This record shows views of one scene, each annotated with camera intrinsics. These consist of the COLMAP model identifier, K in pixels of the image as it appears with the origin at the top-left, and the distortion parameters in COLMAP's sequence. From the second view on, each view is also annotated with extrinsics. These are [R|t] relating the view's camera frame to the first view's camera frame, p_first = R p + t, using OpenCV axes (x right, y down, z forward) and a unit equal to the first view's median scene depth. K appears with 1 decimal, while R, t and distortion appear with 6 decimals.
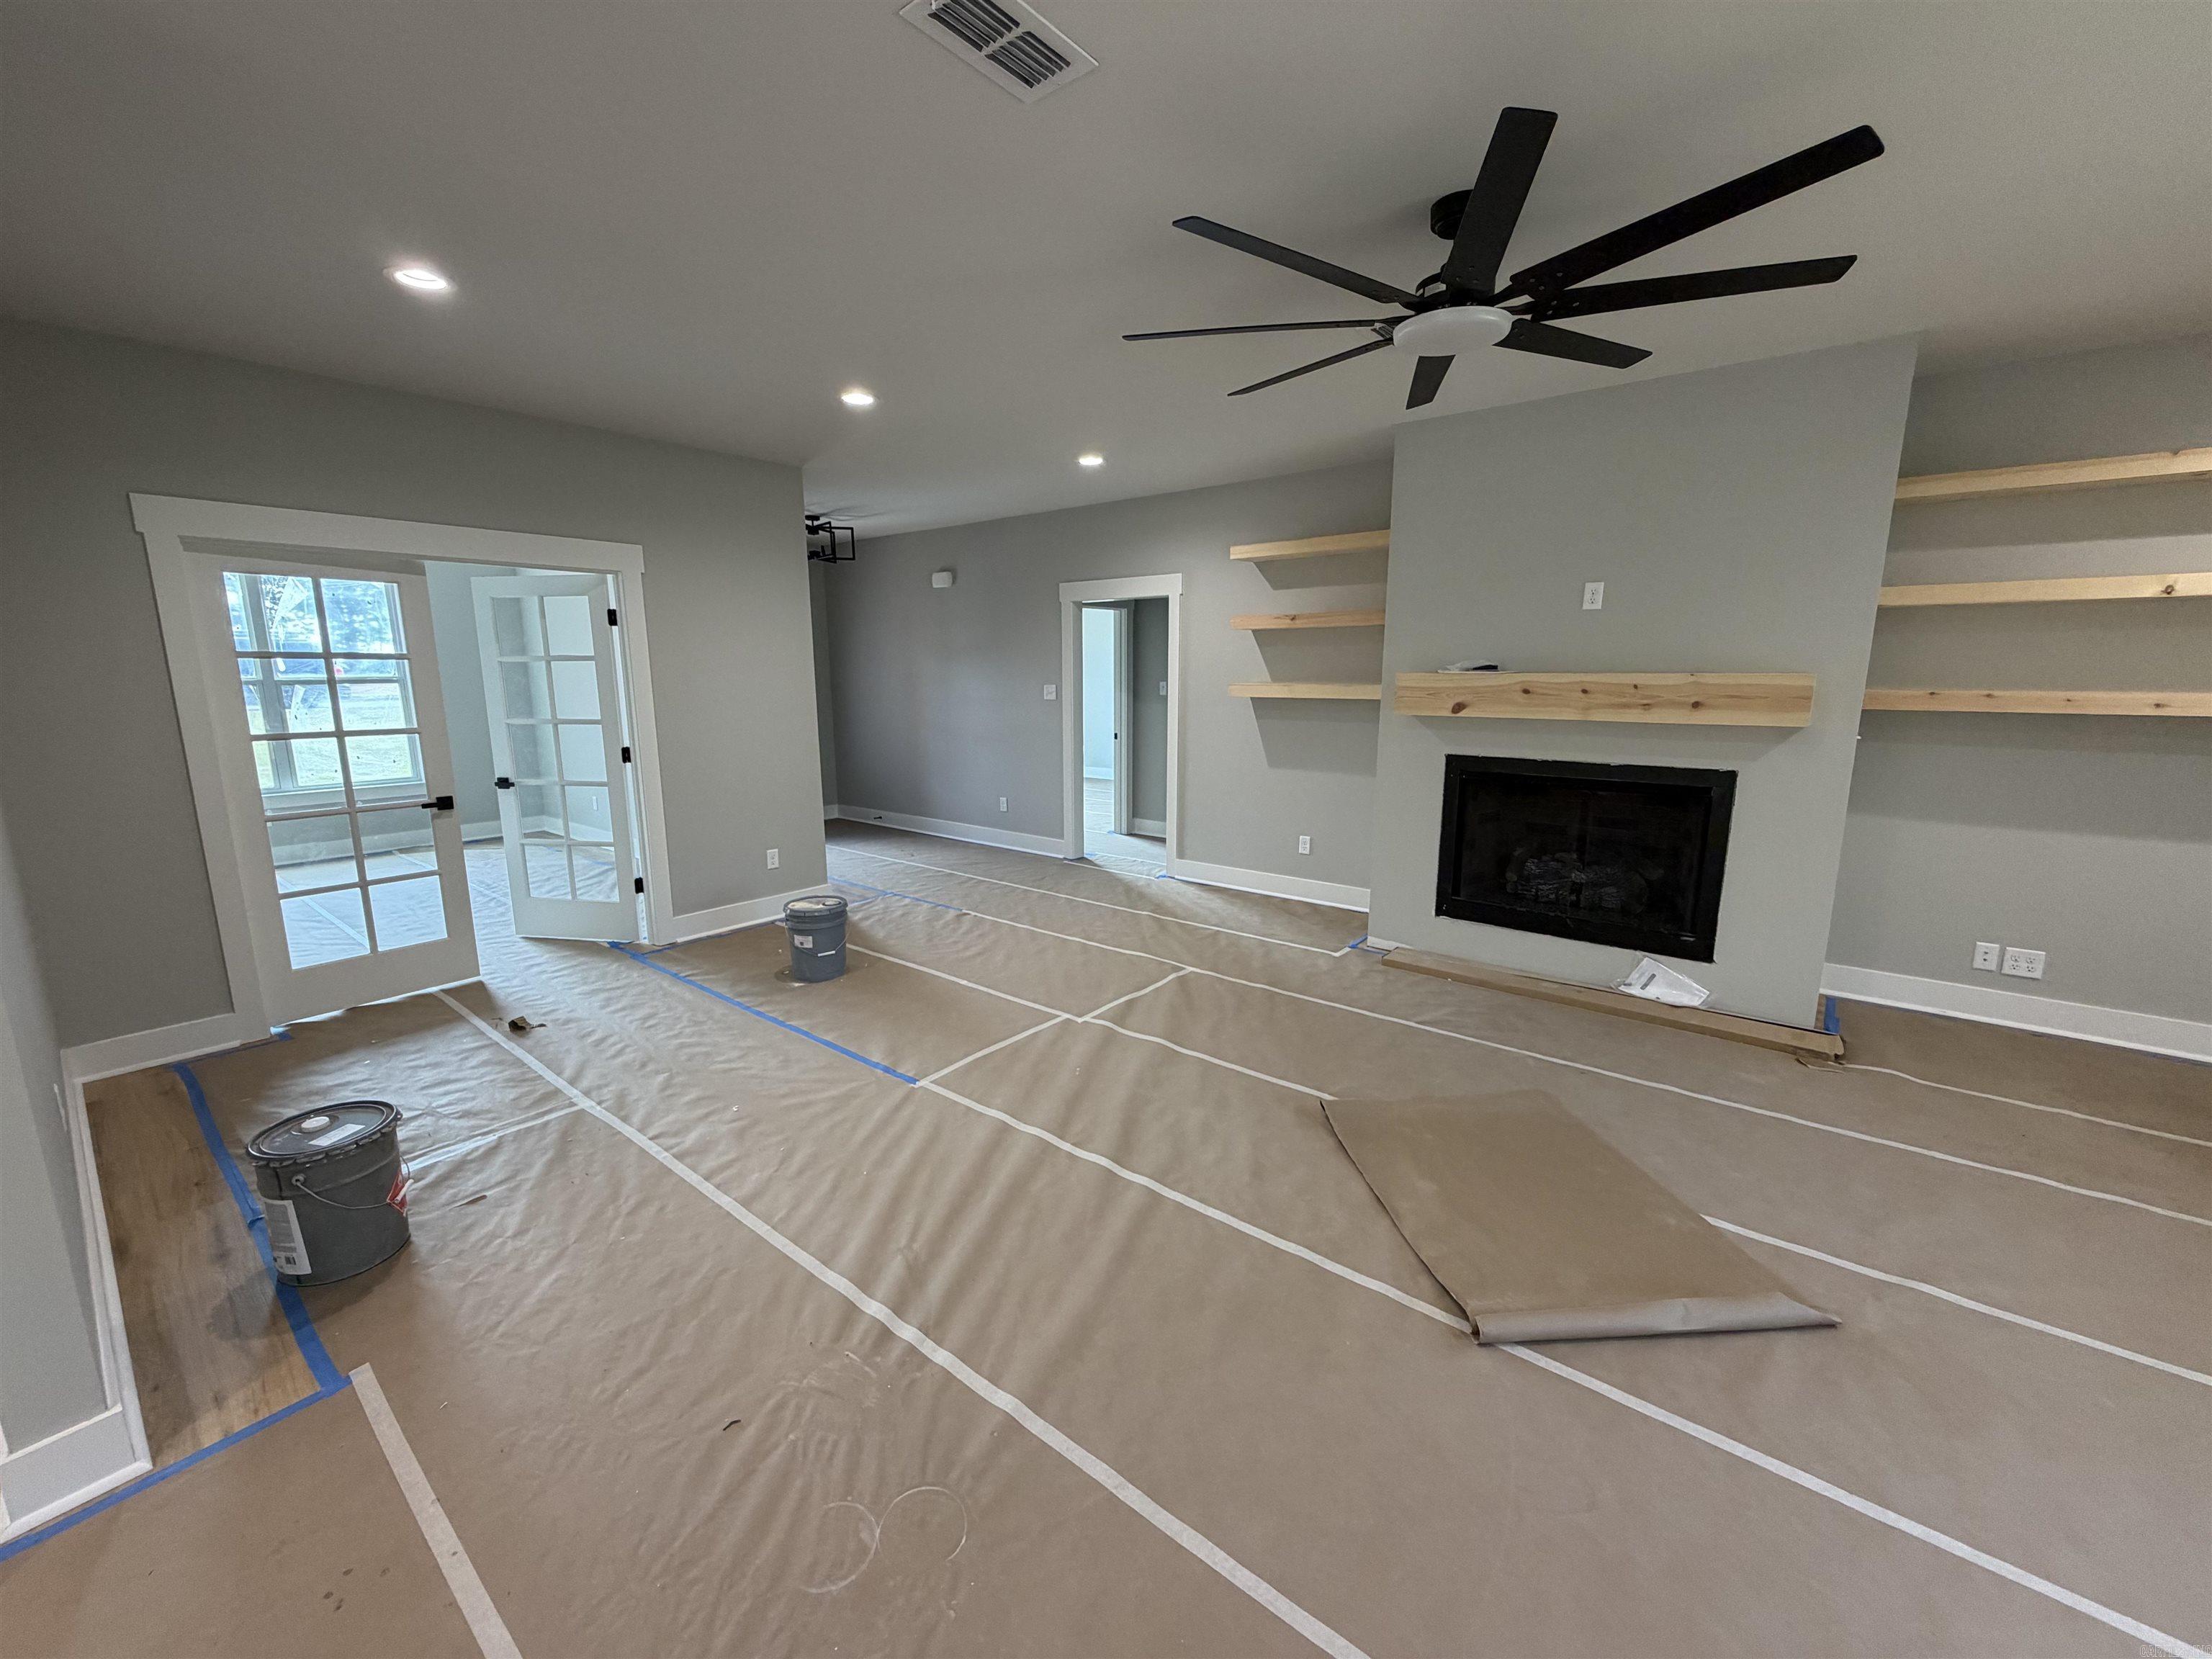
lens RADIAL K [[883.5, 0, 1094.9], [0, 883.5, 833.7], [0, 0, 1]] dist [0.000430, -0.000147]
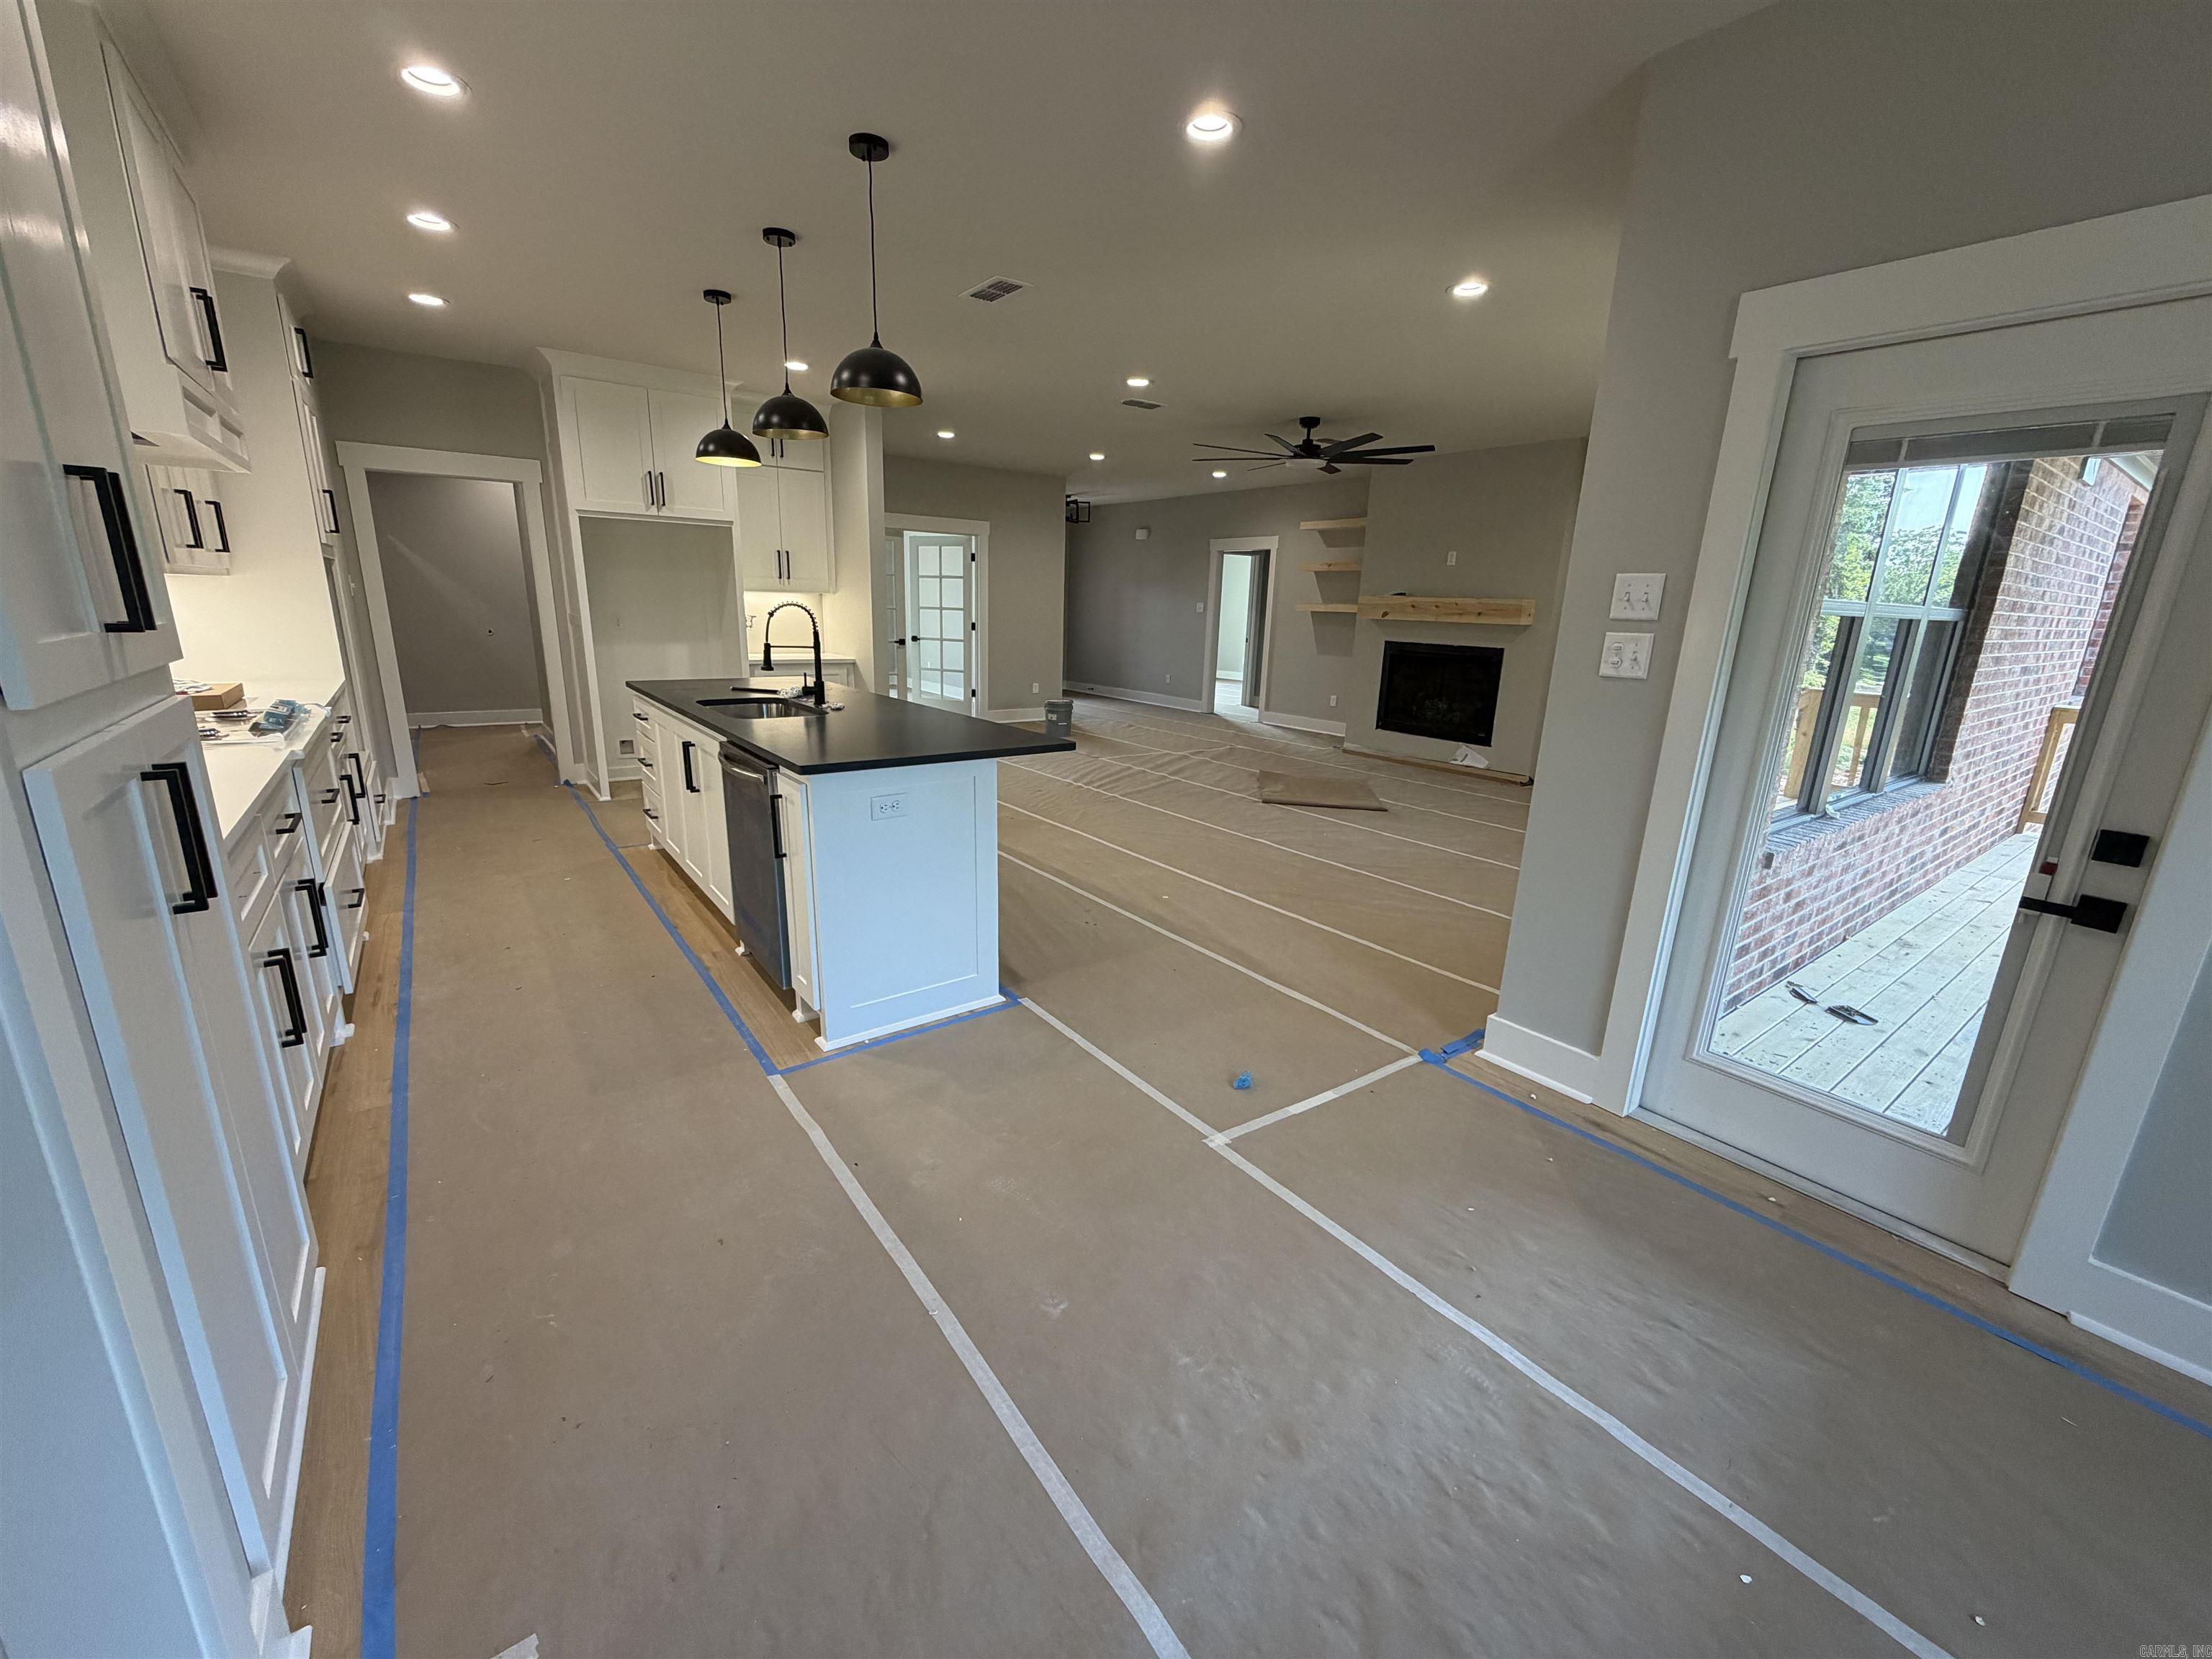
lens RADIAL K [[883.5, 0, 1094.9], [0, 883.5, 833.7], [0, 0, 1]] dist [0.000430, -0.000147]
pose [[0.969628, 0.092405, -0.226456, 0.230405], [-0.076650, 0.994047, 0.077424, 0.195029], [0.232262, -0.057715, 0.970939, -0.883007]]
